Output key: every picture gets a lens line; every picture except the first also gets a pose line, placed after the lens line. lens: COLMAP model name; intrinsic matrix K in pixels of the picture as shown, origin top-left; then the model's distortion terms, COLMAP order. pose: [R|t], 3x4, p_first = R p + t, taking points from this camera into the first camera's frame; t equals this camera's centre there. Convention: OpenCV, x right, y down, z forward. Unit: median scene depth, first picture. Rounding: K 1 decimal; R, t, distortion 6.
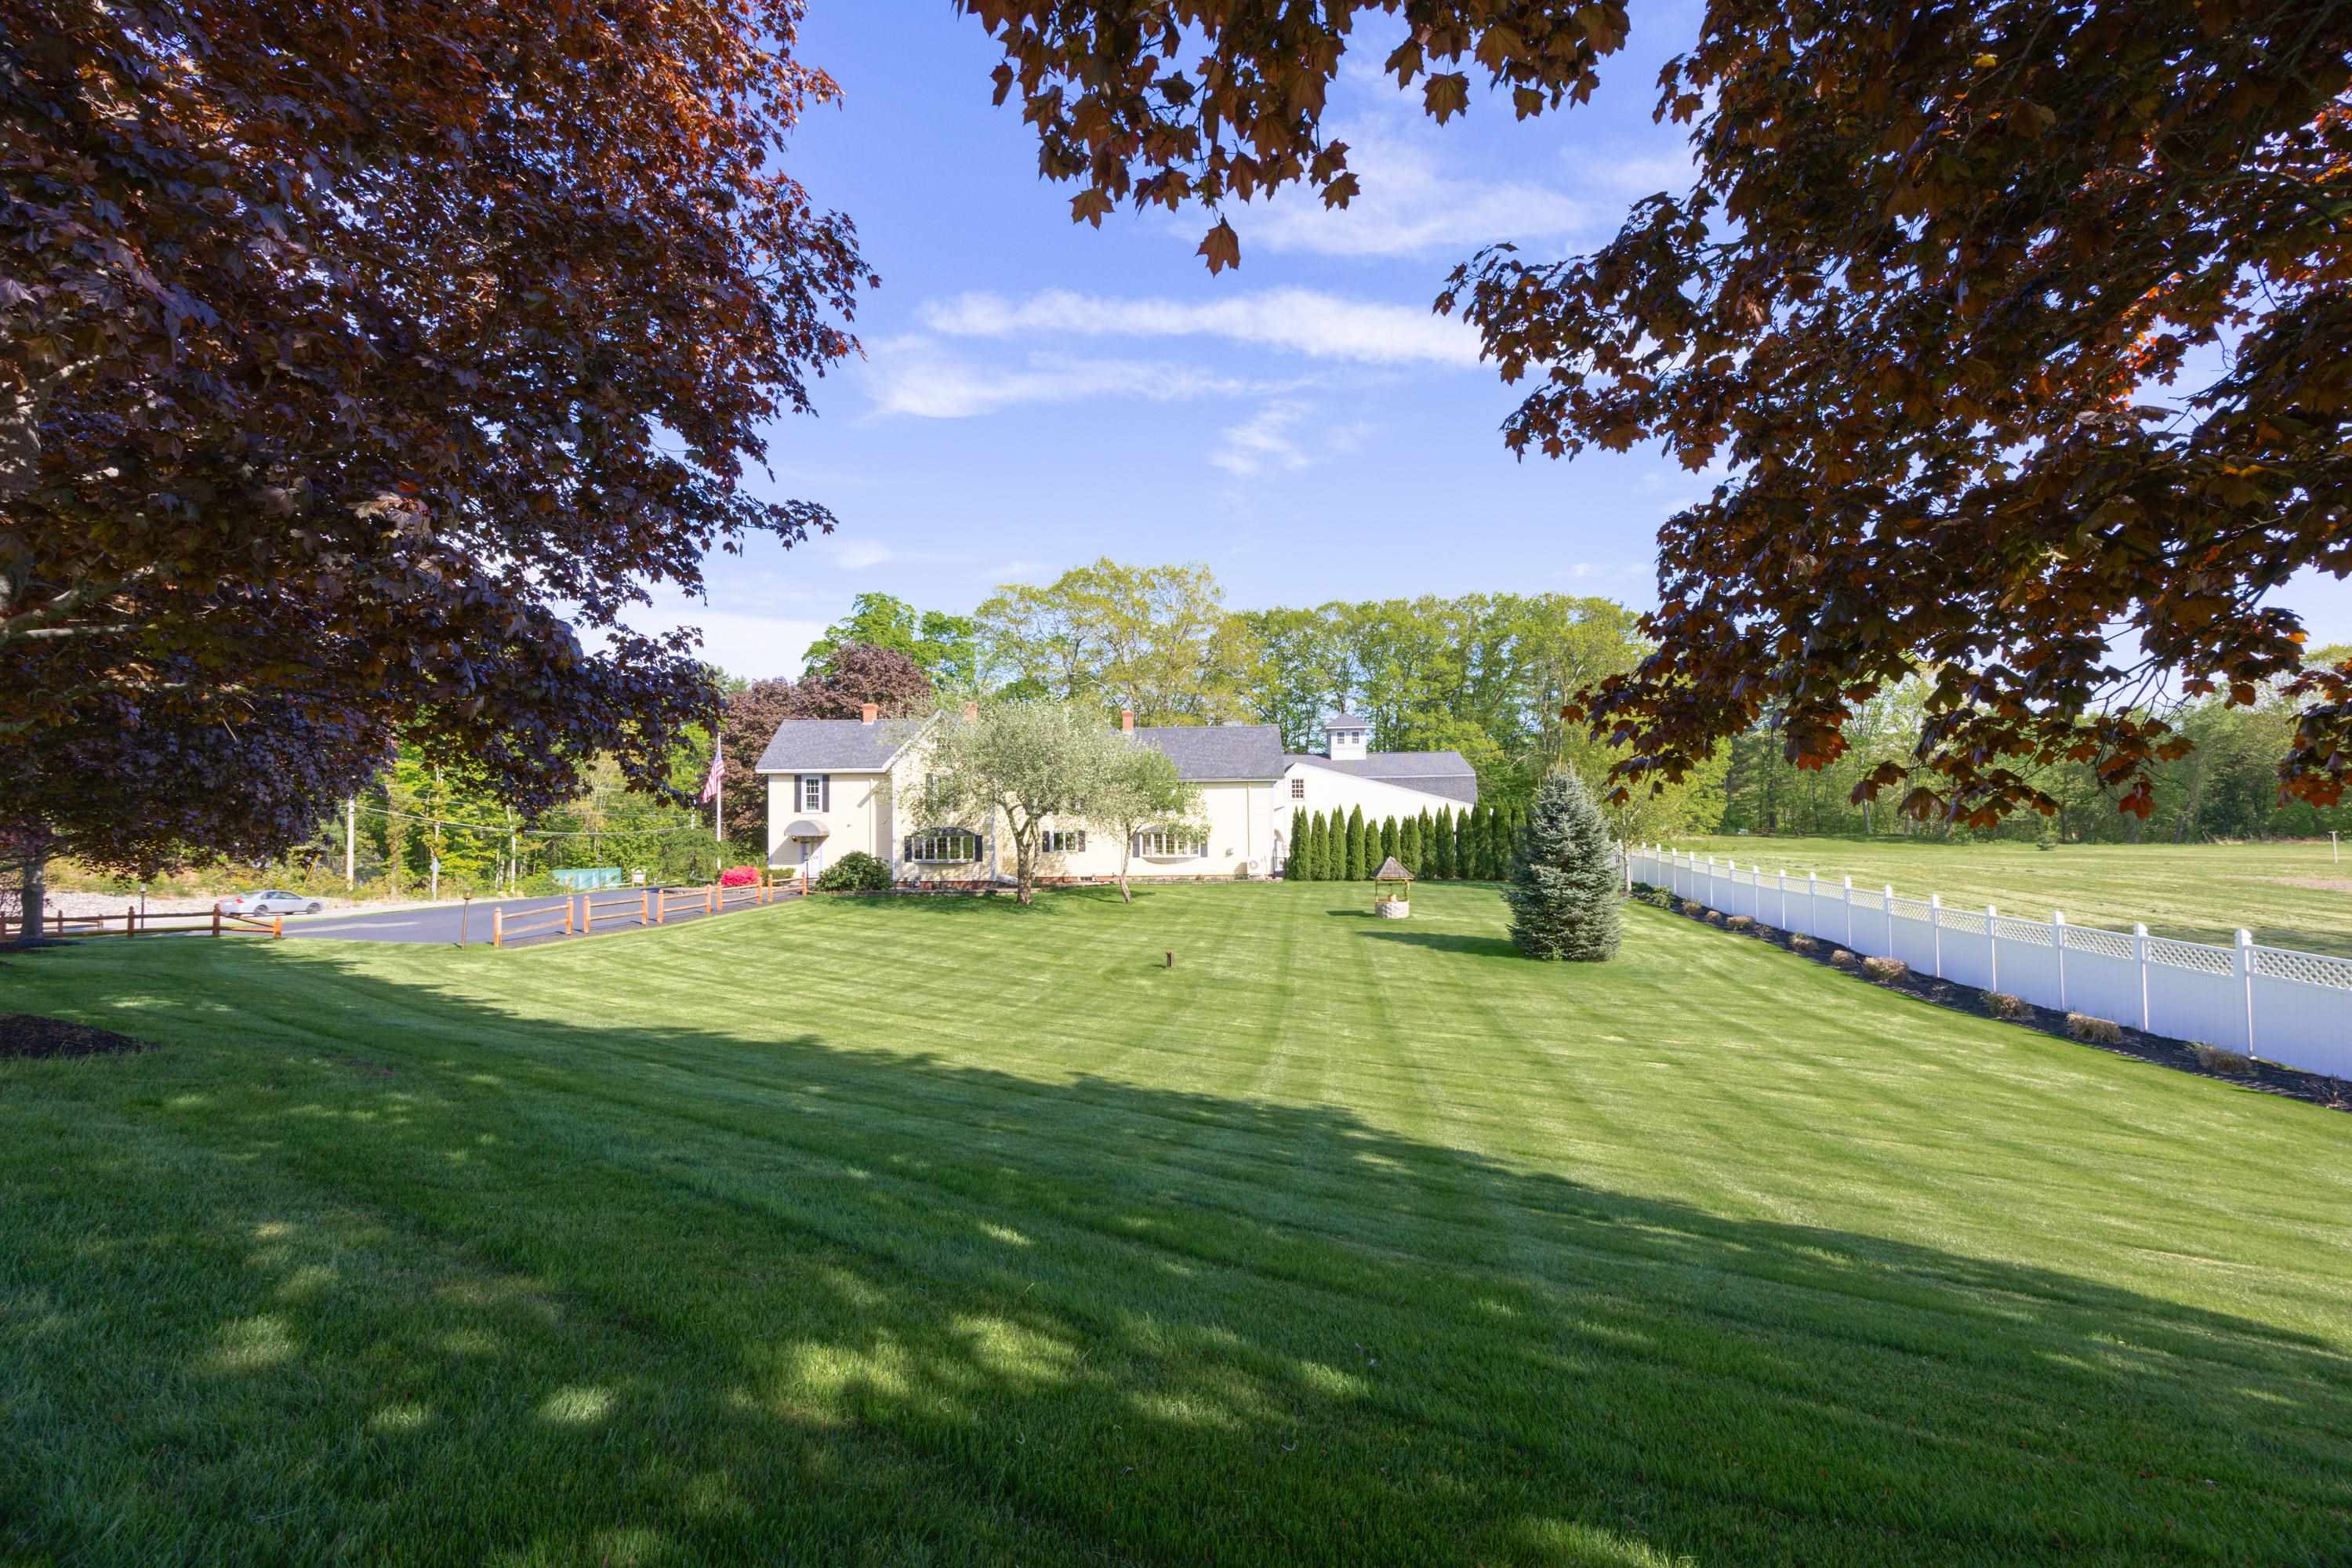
lens RADIAL K [[988.7, 0, 1176.0], [0, 988.7, 784.0], [0, 0, 1]] dist [-0.001311, 0.000018]
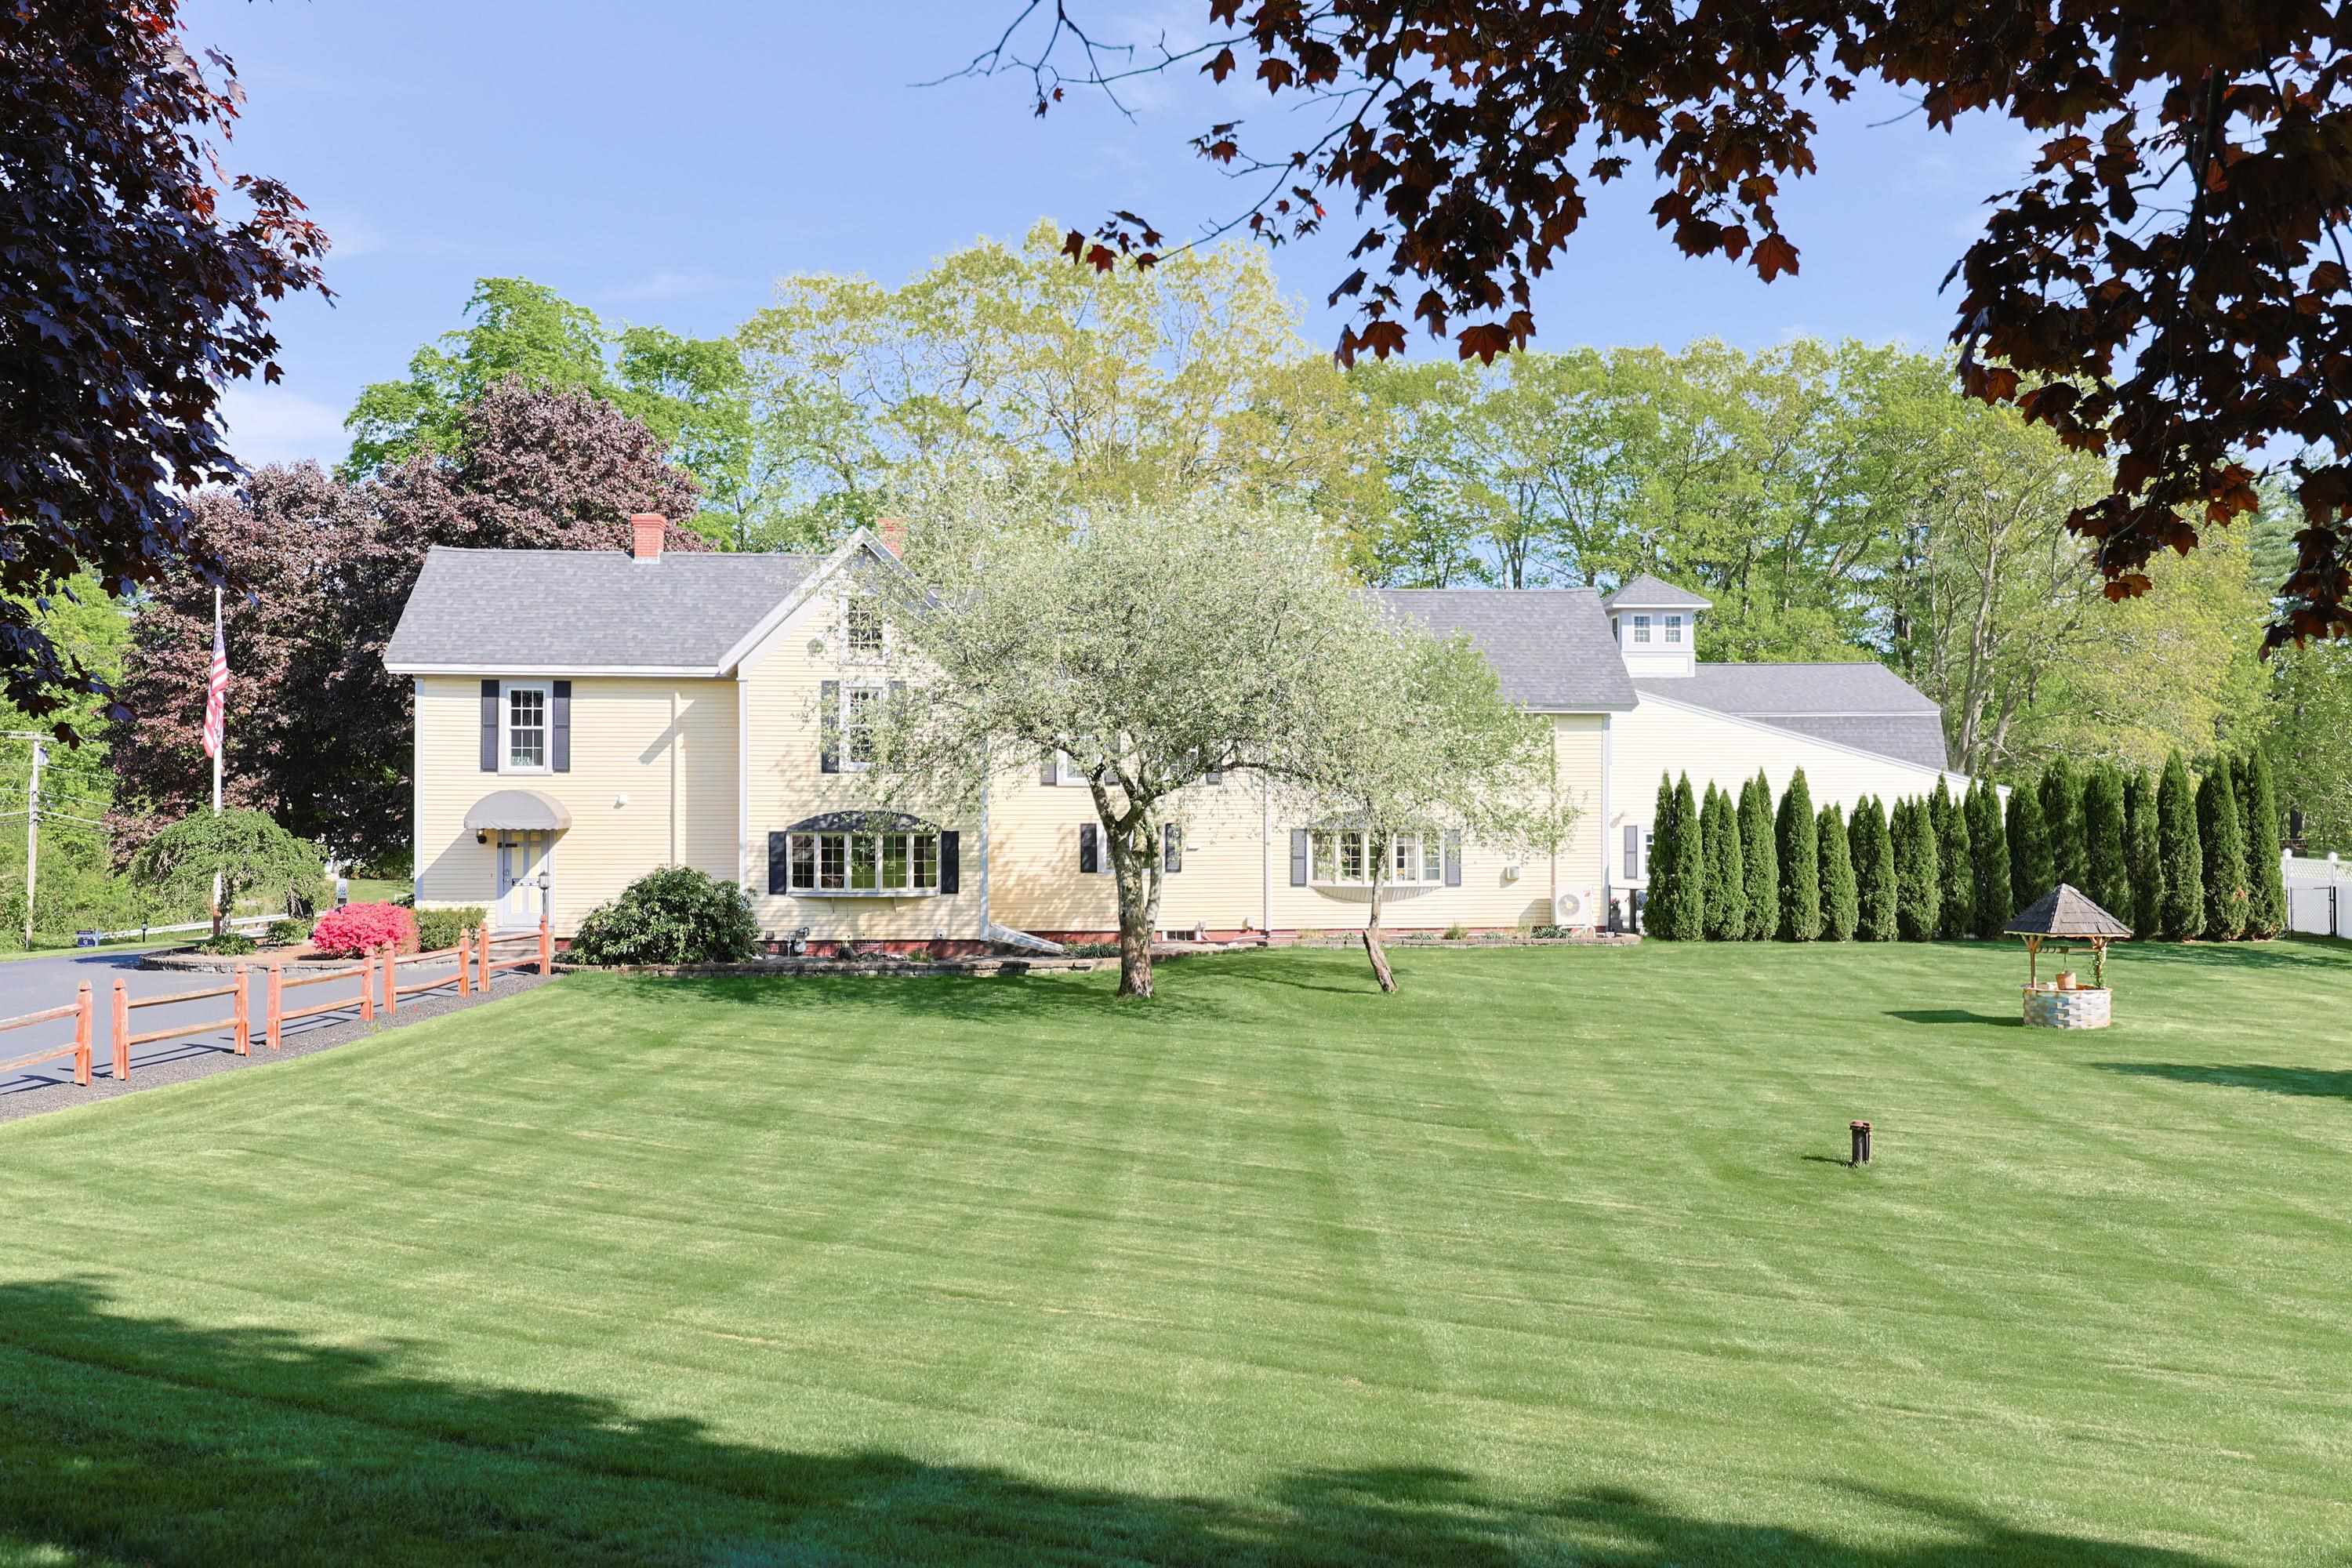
lens RADIAL K [[1961.0, 0, 1176.0], [0, 1961.0, 784.0], [0, 0, 1]] dist [0.004640, -0.000394]
pose [[0.989856, 0.012883, 0.141487, -0.221503], [-0.015593, 0.999715, 0.018056, 0.015075], [-0.141214, -0.020079, 0.989775, 0.160543]]
